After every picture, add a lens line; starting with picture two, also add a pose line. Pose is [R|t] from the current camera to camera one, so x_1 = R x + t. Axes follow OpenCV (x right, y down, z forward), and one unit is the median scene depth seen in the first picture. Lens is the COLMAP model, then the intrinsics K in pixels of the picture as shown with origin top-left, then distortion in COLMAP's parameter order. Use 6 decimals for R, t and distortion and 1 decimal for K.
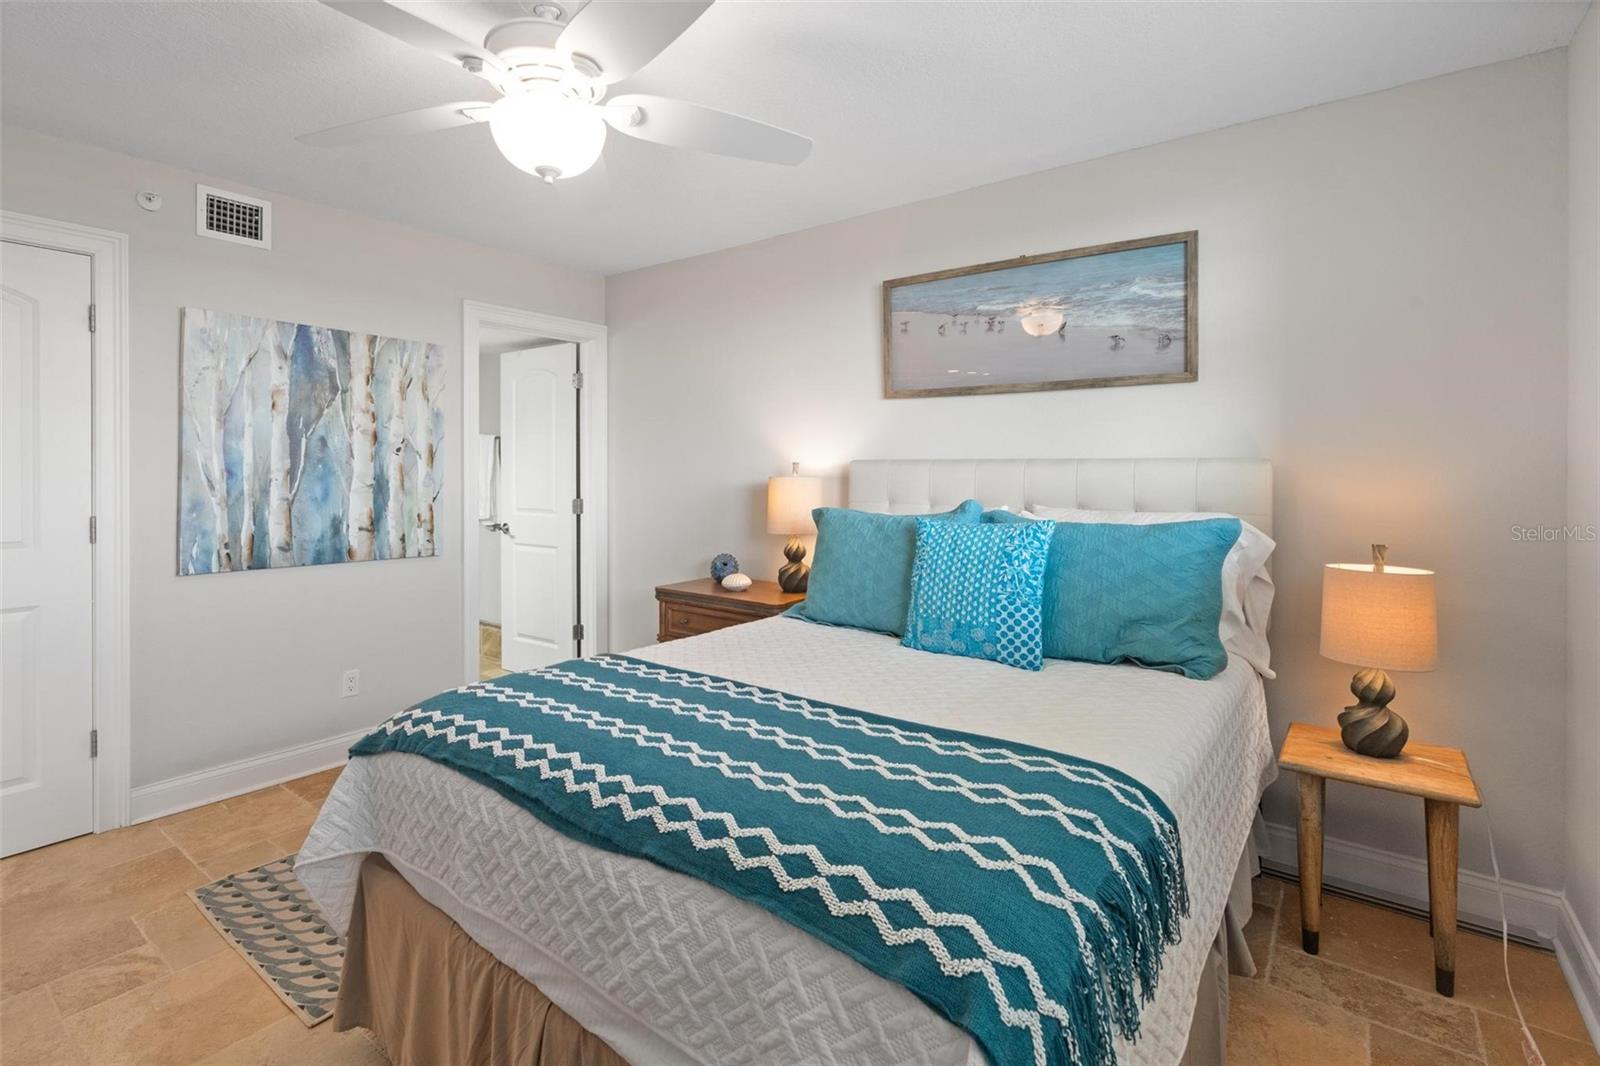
lens RADIAL K [[747.9, 0, 788.9], [0, 747.9, 469.5], [0, 0, 1]] dist [-0.010316, 0.004418]
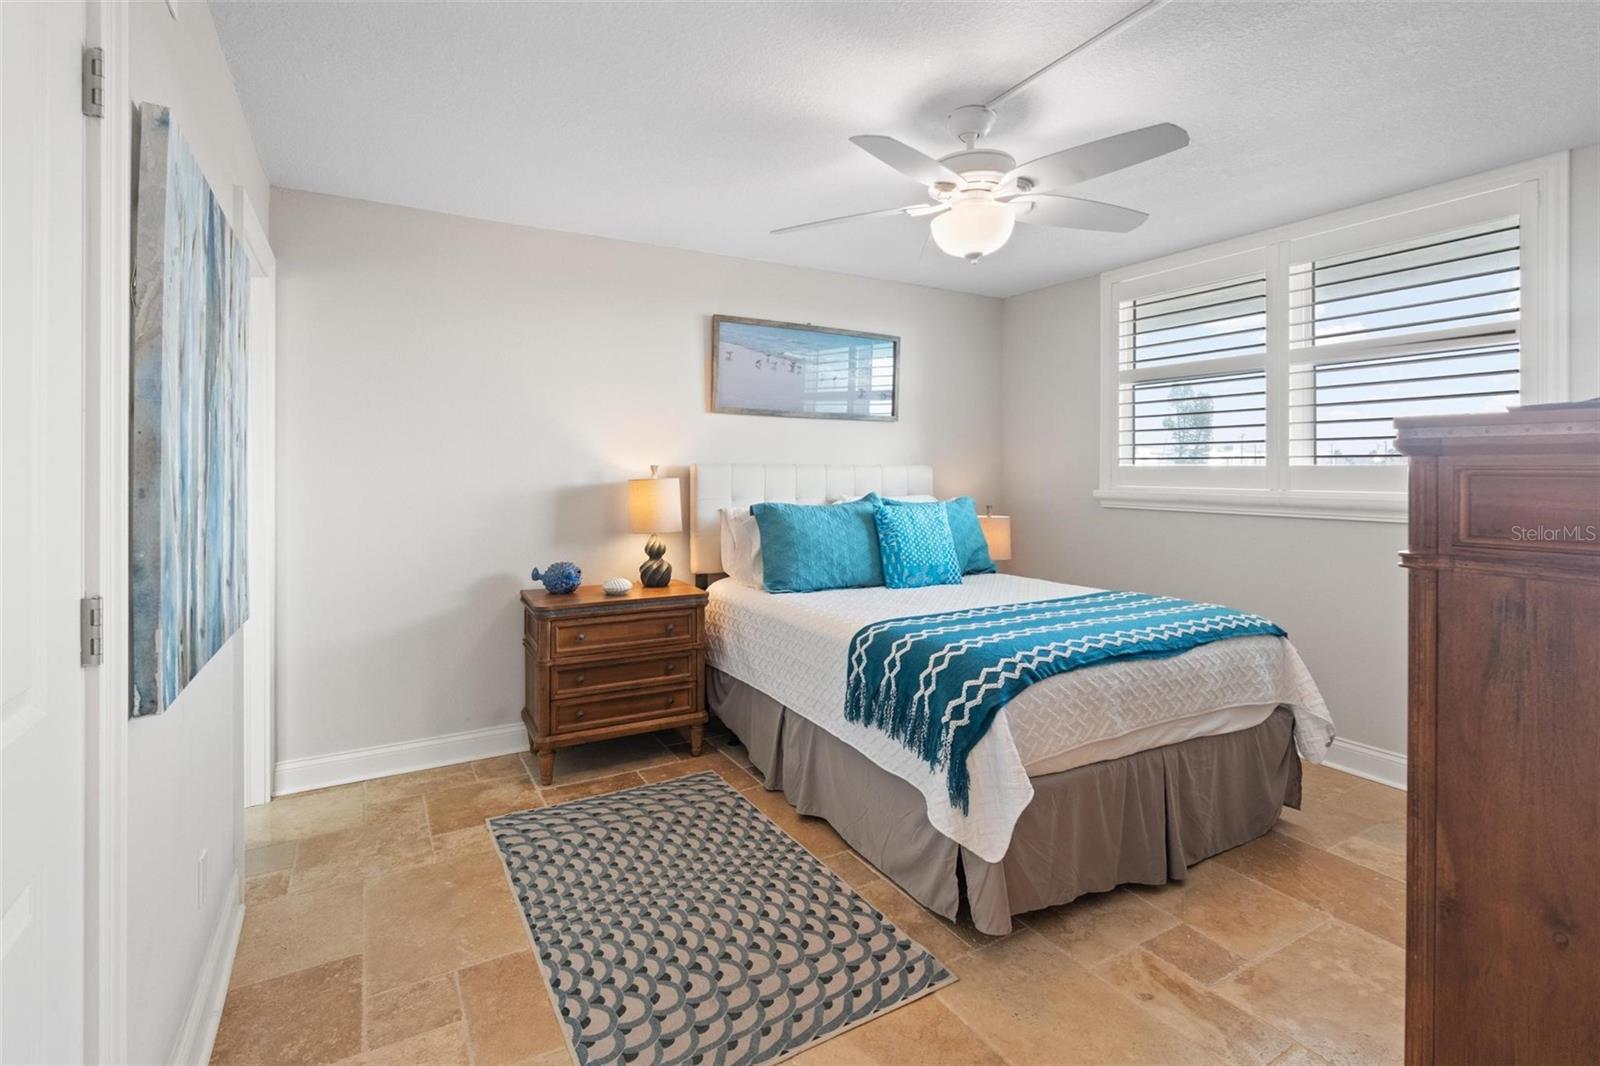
lens RADIAL K [[747.9, 0, 790.5], [0, 747.9, 469.1], [0, 0, 1]] dist [-0.010316, 0.004418]
pose [[0.394592, 0.001005, 0.918856, -1.009537], [-0.001422, 0.999999, -0.000483, -0.004109], [-0.918855, -0.001116, 0.394593, 0.454882]]
